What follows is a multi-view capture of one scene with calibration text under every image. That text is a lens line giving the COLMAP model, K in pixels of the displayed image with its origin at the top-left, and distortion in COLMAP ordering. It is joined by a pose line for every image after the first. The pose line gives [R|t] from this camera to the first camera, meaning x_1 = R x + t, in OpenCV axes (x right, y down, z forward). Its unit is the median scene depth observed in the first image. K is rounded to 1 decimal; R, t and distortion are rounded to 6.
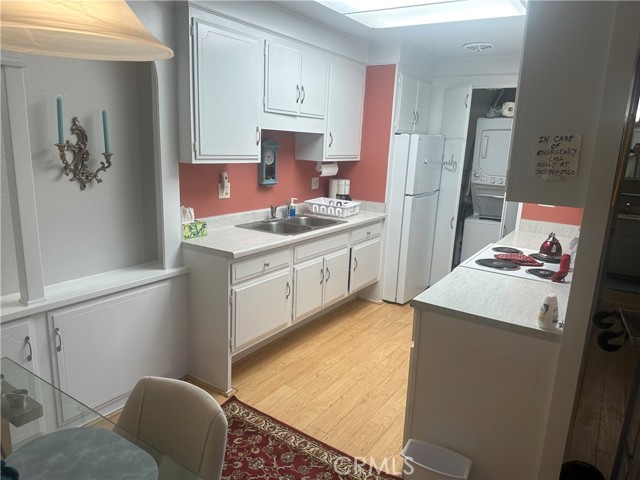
lens RADIAL K [[450.8, 0, 320.0], [0, 450.8, 240.0], [0, 0, 1]] dist [0.141533, -0.217600]
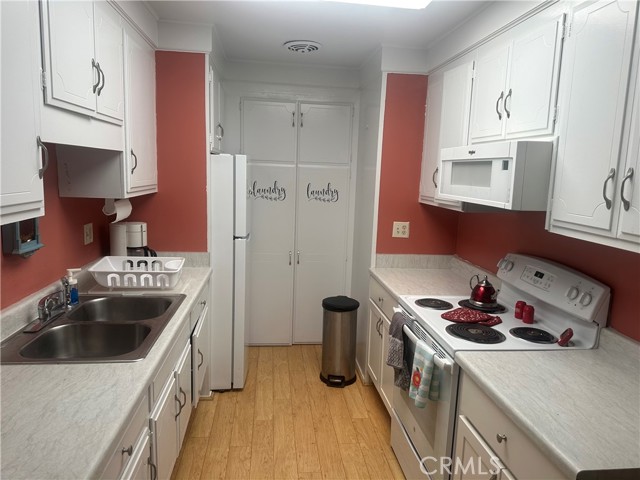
lens RADIAL K [[450.8, 0, 320.0], [0, 450.8, 240.0], [0, 0, 1]] dist [0.141533, -0.217600]
pose [[0.767868, -0.112286, 0.630690, -0.182457], [0.134273, 0.990860, 0.012931, -0.098873], [-0.626378, 0.074755, 0.775927, 0.408714]]
